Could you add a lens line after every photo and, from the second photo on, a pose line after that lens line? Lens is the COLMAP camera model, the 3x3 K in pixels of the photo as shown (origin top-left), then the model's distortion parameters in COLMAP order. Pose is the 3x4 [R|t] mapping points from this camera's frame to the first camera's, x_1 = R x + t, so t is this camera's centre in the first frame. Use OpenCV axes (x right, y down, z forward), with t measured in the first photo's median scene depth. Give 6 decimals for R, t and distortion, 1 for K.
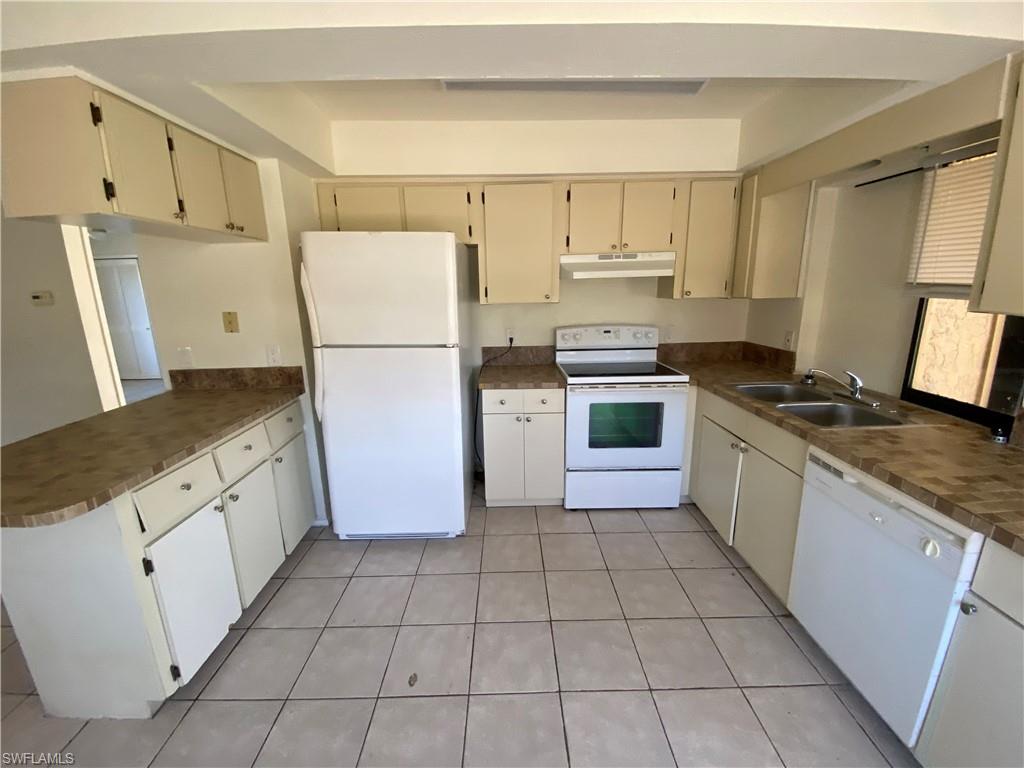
lens RADIAL K [[414.5, 0, 512.0], [0, 414.5, 384.0], [0, 0, 1]] dist [0.046668, -0.037335]
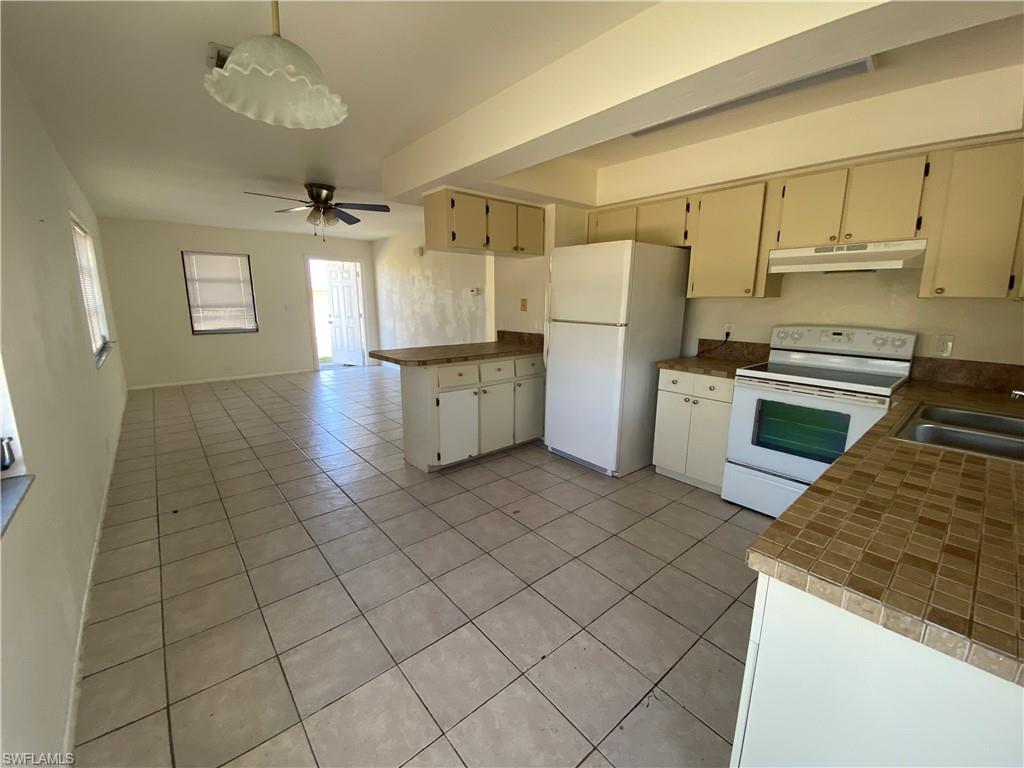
lens RADIAL K [[414.5, 0, 512.0], [0, 414.5, 384.0], [0, 0, 1]] dist [0.046668, -0.037335]
pose [[0.637444, 0.177431, -0.749789, 0.560723], [-0.192734, 0.978906, 0.067794, 0.058623], [0.746002, 0.101295, 0.658195, -0.099555]]
